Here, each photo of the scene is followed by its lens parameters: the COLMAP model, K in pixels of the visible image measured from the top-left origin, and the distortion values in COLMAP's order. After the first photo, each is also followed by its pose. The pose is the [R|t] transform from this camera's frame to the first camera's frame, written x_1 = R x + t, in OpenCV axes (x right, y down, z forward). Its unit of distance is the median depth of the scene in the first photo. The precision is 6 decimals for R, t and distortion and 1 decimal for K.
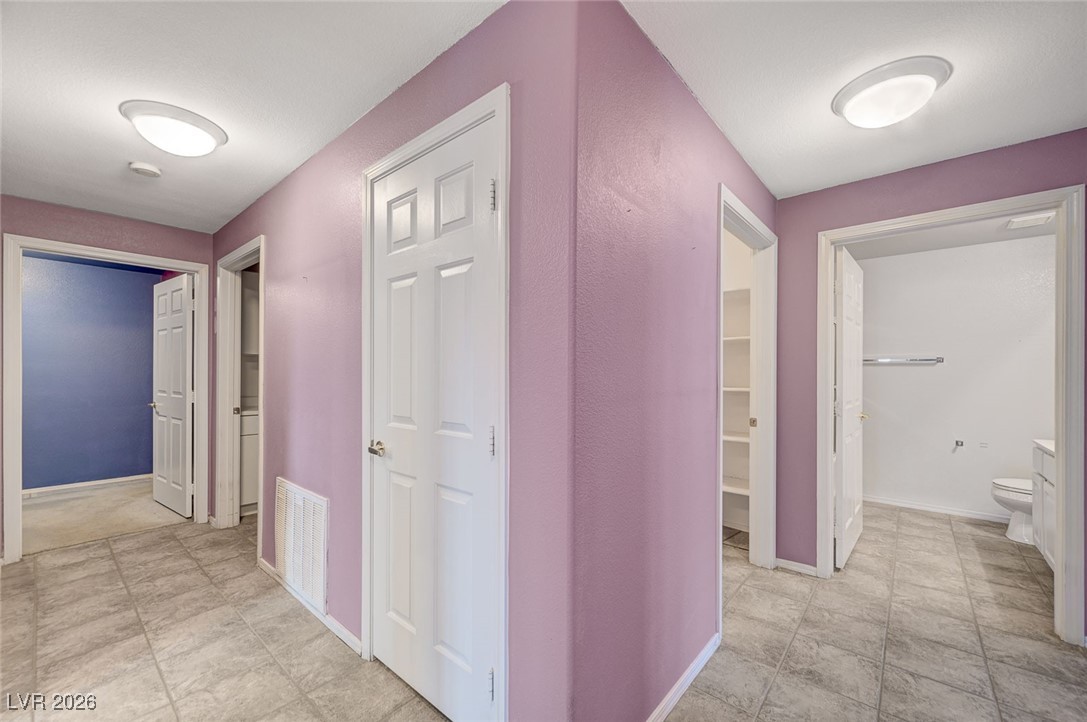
lens RADIAL K [[435.8, 0, 545.7], [0, 435.8, 367.6], [0, 0, 1]] dist [0.001205, 0.000217]
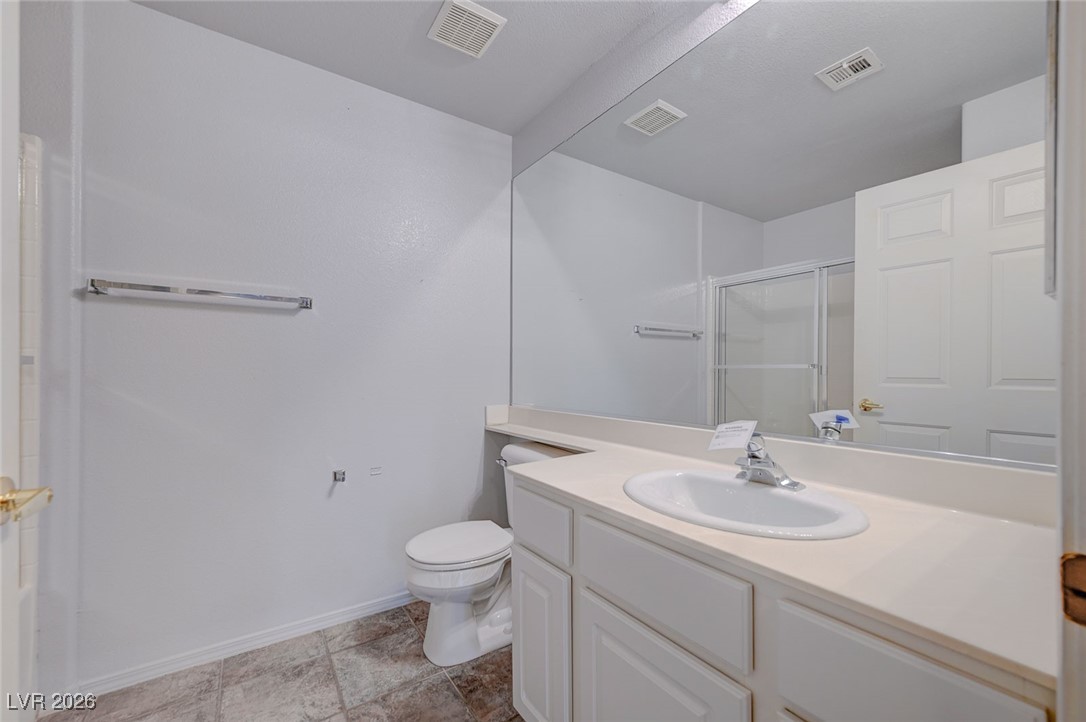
lens RADIAL K [[435.4, 0, 545.2], [0, 435.4, 367.6], [0, 0, 1]] dist [0.001205, 0.000217]
pose [[0.259967, -0.004822, 0.965605, 0.539073], [-0.003060, 0.999978, 0.005818, 0.047798], [-0.965613, -0.004467, 0.259947, 0.653783]]
